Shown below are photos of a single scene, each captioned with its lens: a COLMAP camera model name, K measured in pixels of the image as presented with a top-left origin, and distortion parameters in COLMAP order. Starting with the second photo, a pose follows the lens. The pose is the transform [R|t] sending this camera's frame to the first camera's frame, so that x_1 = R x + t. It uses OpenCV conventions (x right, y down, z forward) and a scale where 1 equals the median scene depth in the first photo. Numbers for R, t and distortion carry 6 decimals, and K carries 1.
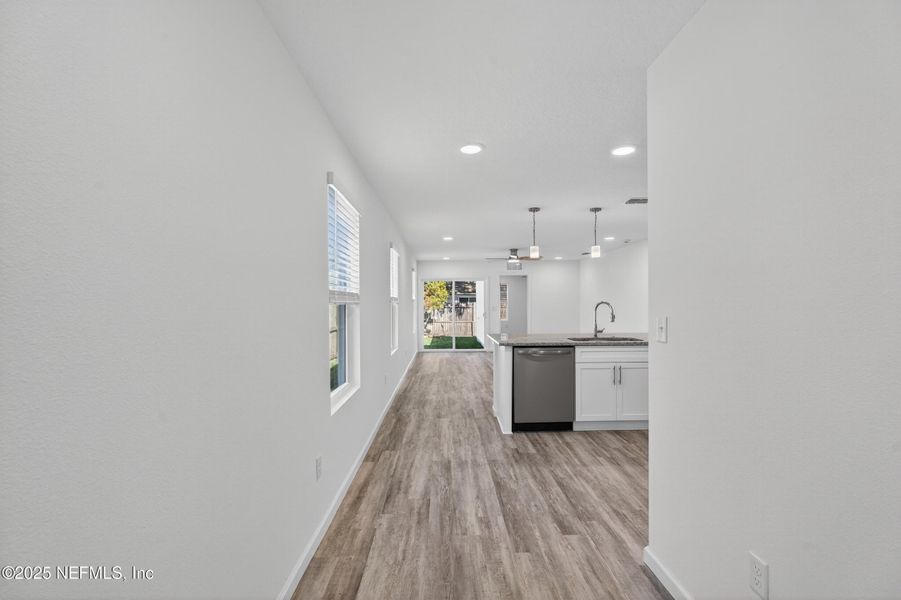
lens RADIAL K [[403.7, 0, 451.6], [0, 403.7, 302.3], [0, 0, 1]] dist [-0.013505, 0.003405]
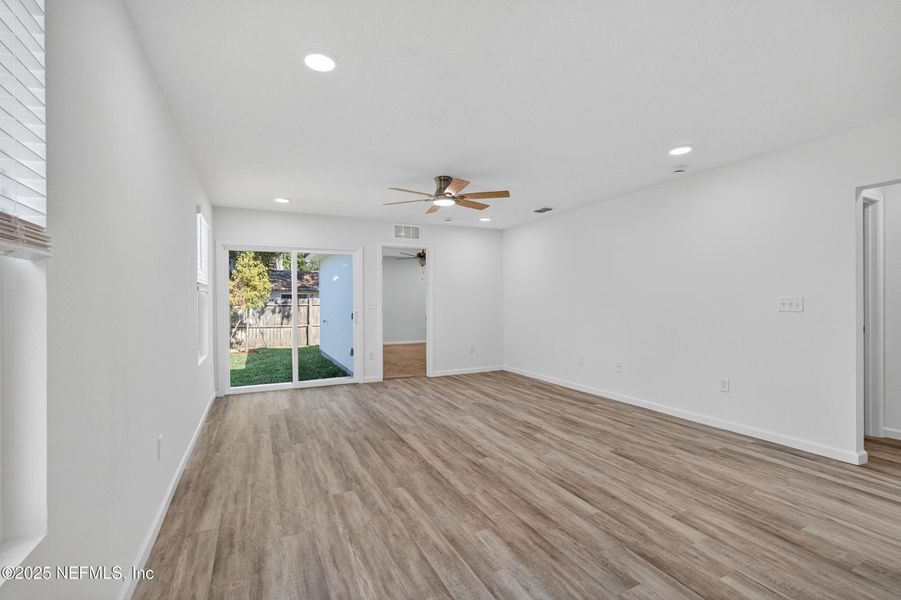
lens RADIAL K [[403.7, 0, 452.8], [0, 403.7, 305.5], [0, 0, 1]] dist [-0.013505, 0.003405]
pose [[0.907129, -0.002480, 0.420845, -0.027055], [-0.001106, 0.999965, 0.008276, 0.010645], [-0.420851, -0.007973, 0.907095, 0.417798]]
